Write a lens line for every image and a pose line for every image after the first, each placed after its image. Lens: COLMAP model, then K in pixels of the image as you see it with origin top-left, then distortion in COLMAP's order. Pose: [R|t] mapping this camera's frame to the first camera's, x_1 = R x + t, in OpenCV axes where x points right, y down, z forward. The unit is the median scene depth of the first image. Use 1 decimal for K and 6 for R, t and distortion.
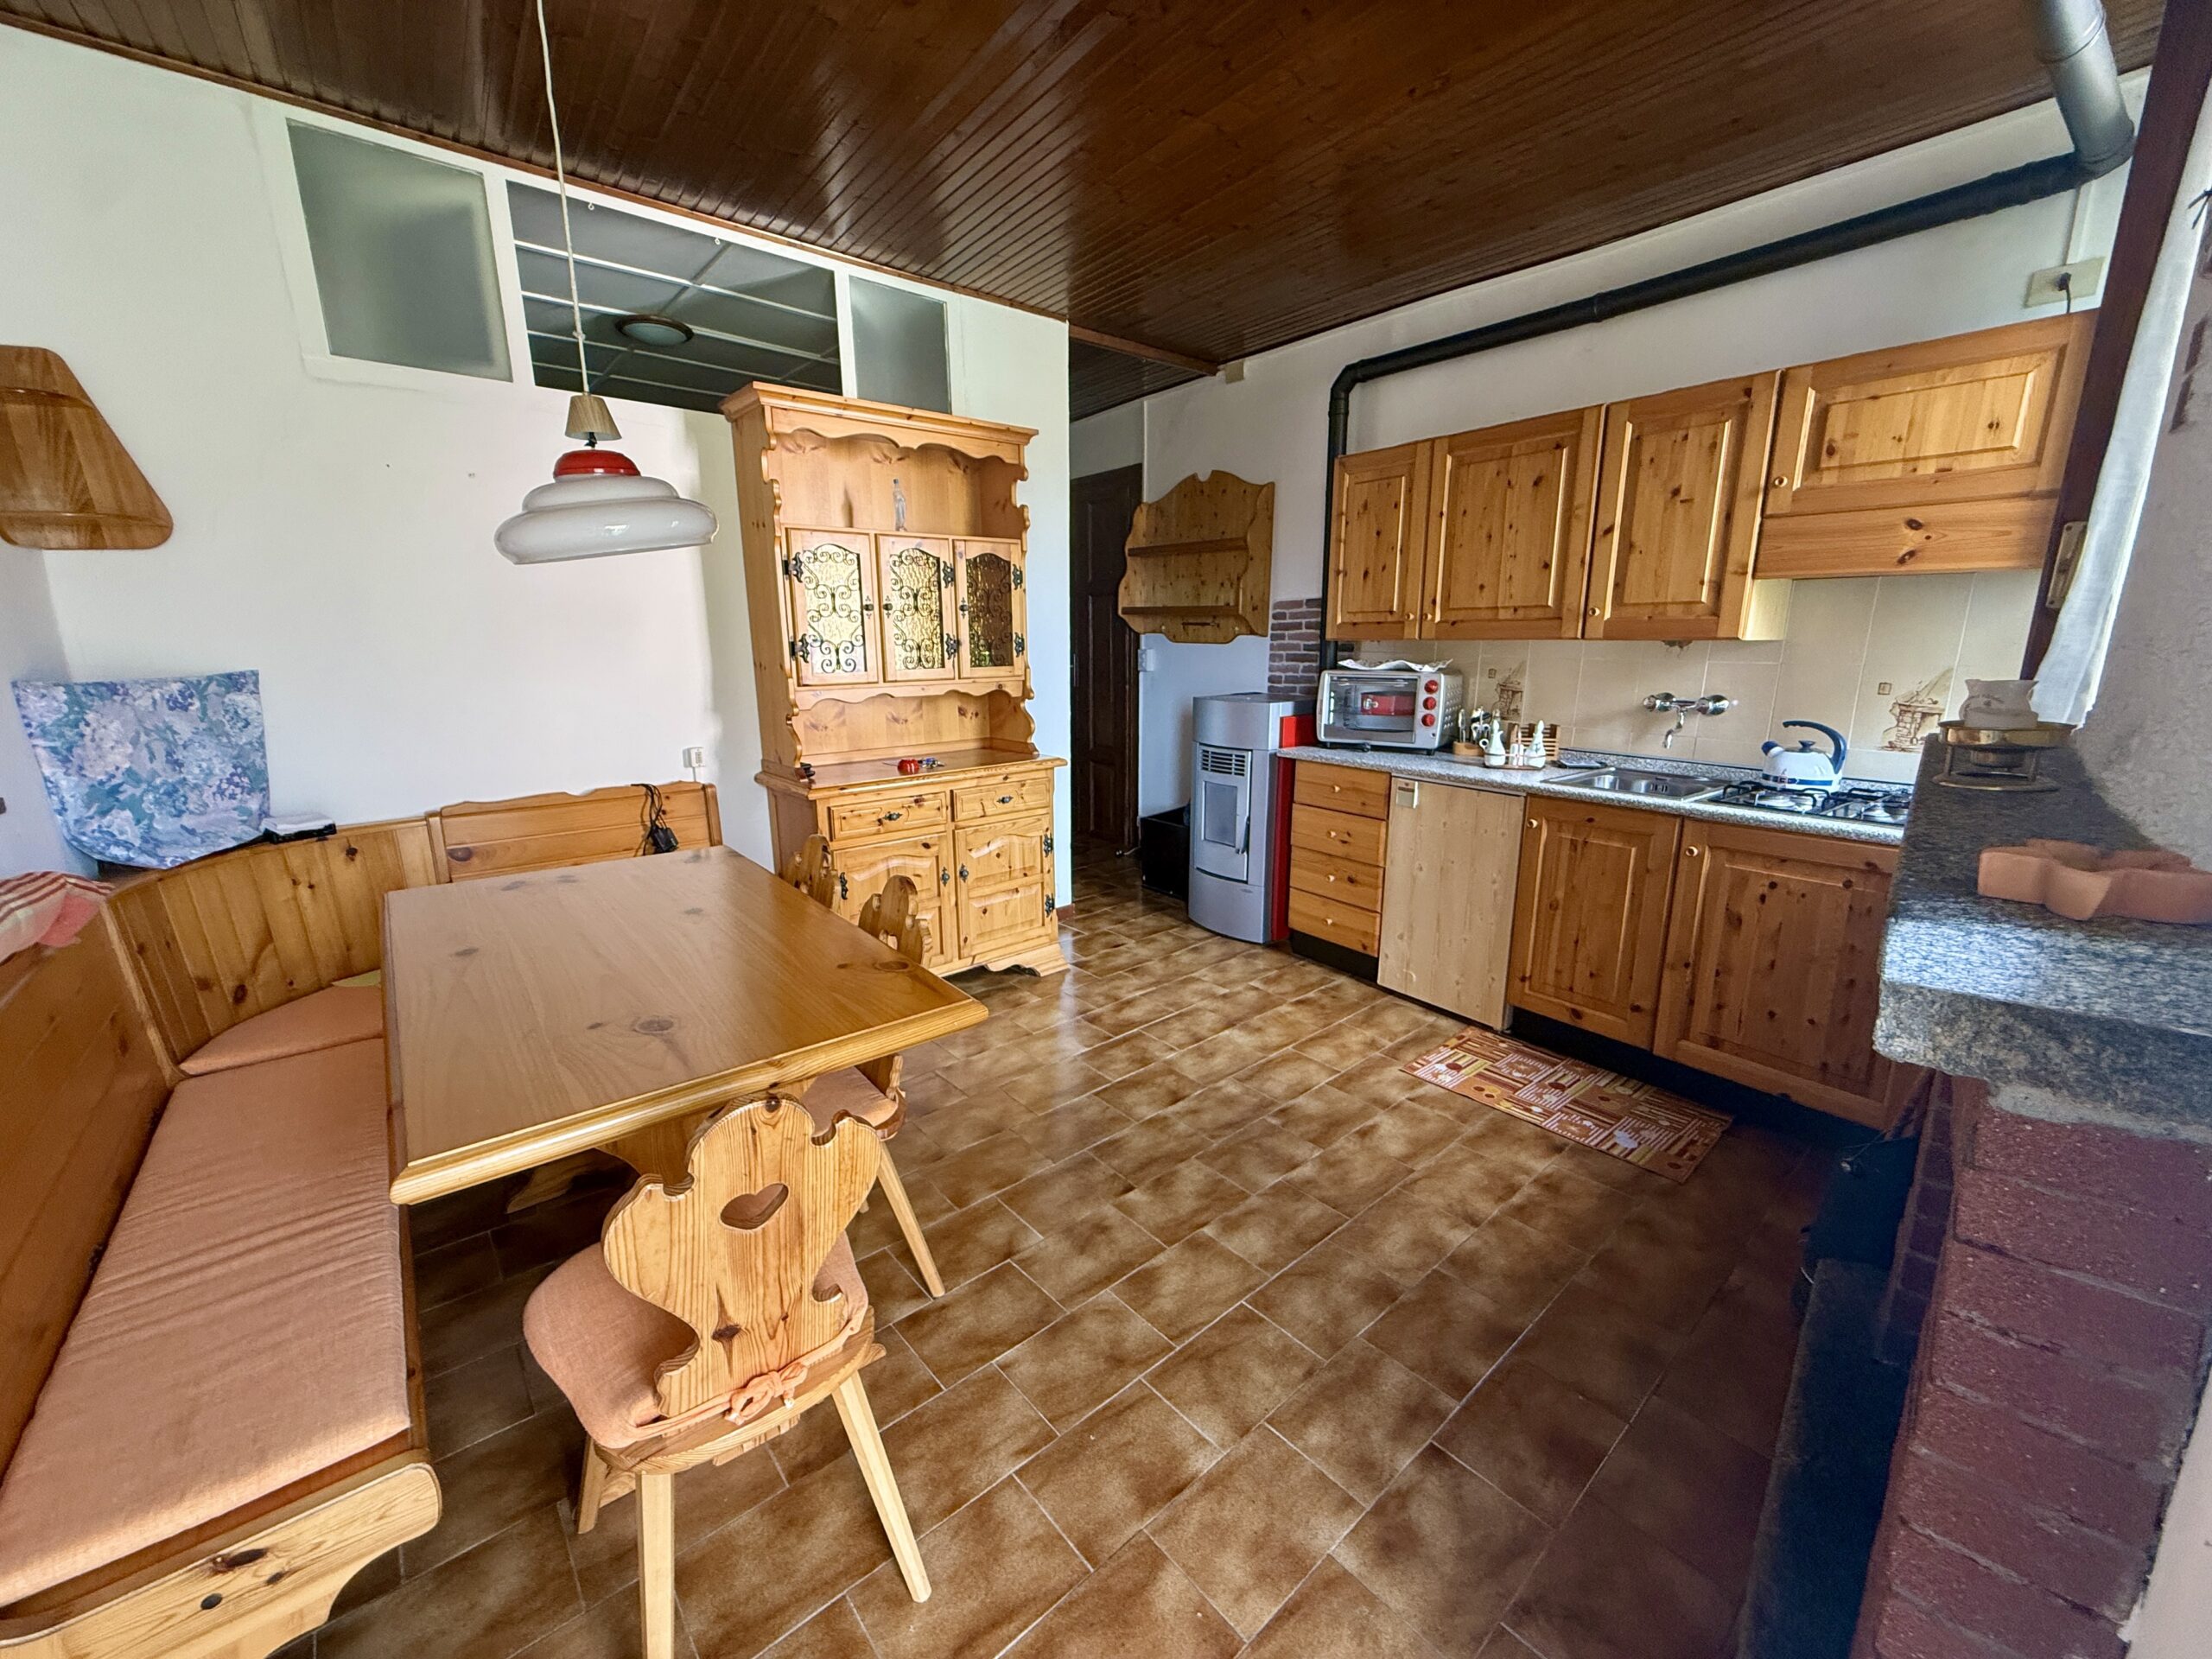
lens RADIAL K [[868.2, 0, 1095.5], [0, 868.2, 828.0], [0, 0, 1]] dist [0.000199, 0.000036]
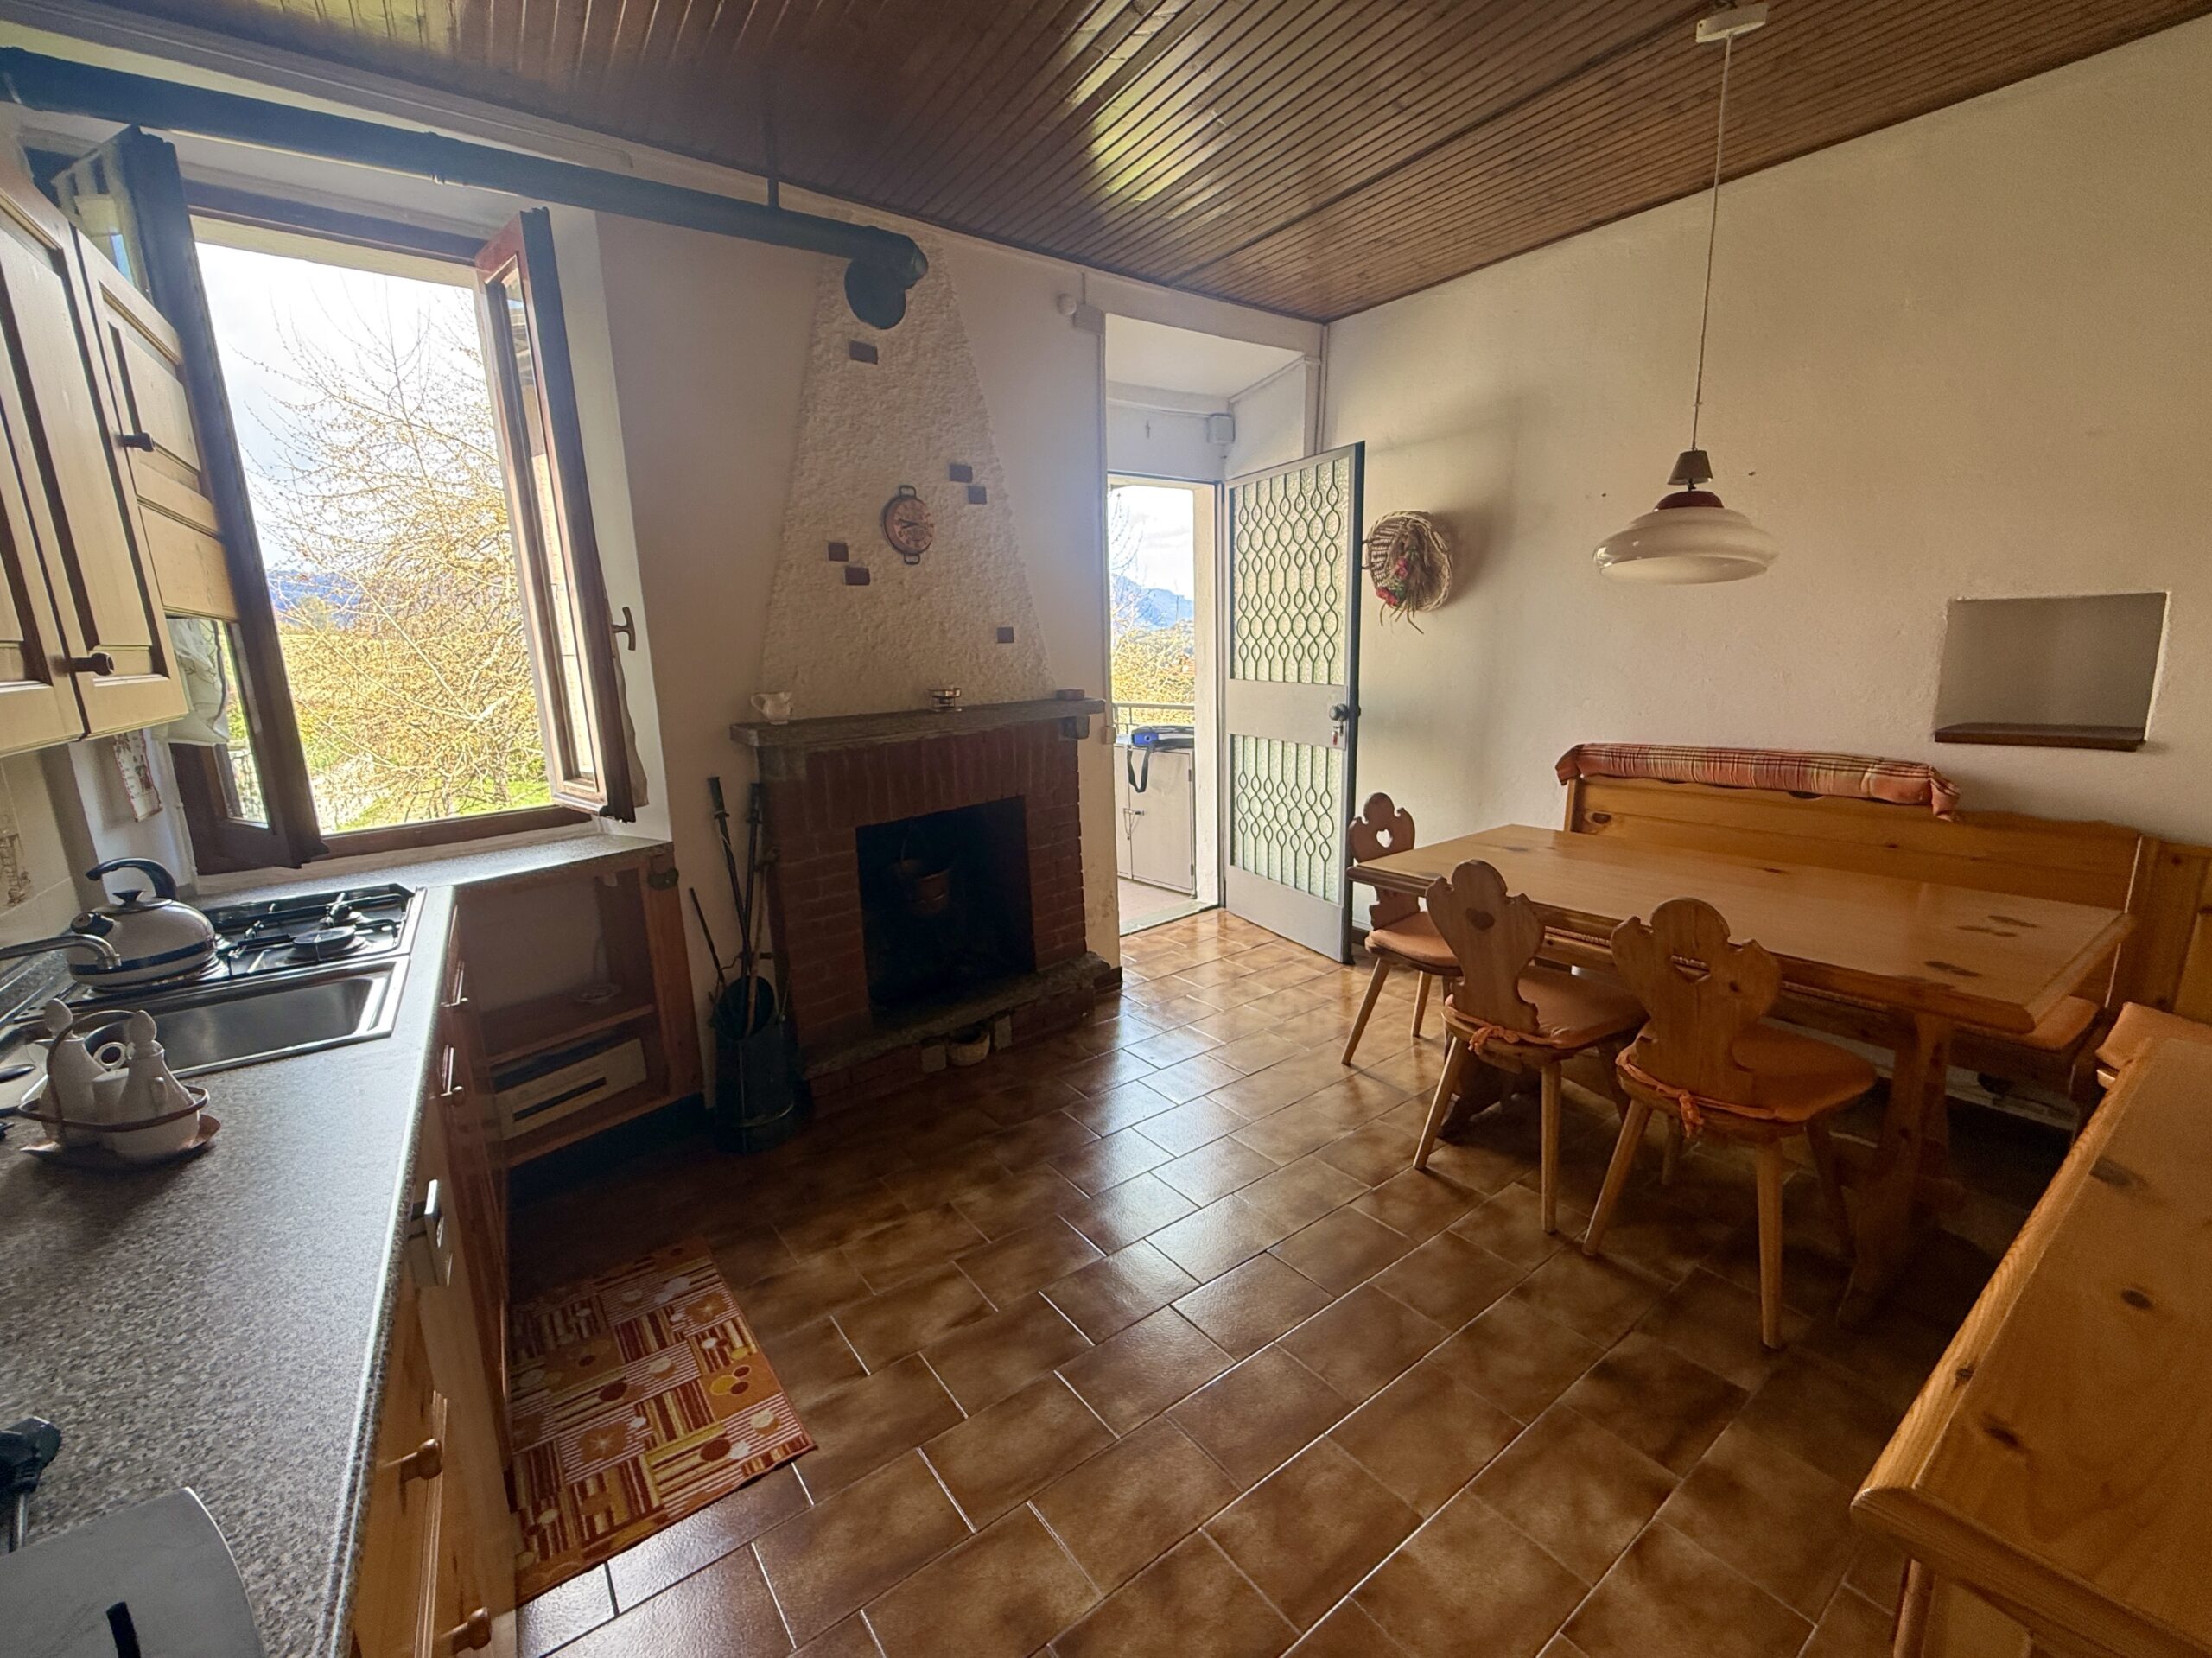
lens RADIAL K [[922.2, 0, 1106.0], [0, 922.2, 829.0], [0, 0, 1]] dist [-0.001354, -0.000099]
pose [[-0.997490, 0.024080, 0.066583, 0.123280], [0.049357, 0.910723, 0.410058, -0.349485], [-0.050764, 0.412315, -0.909626, 1.483177]]
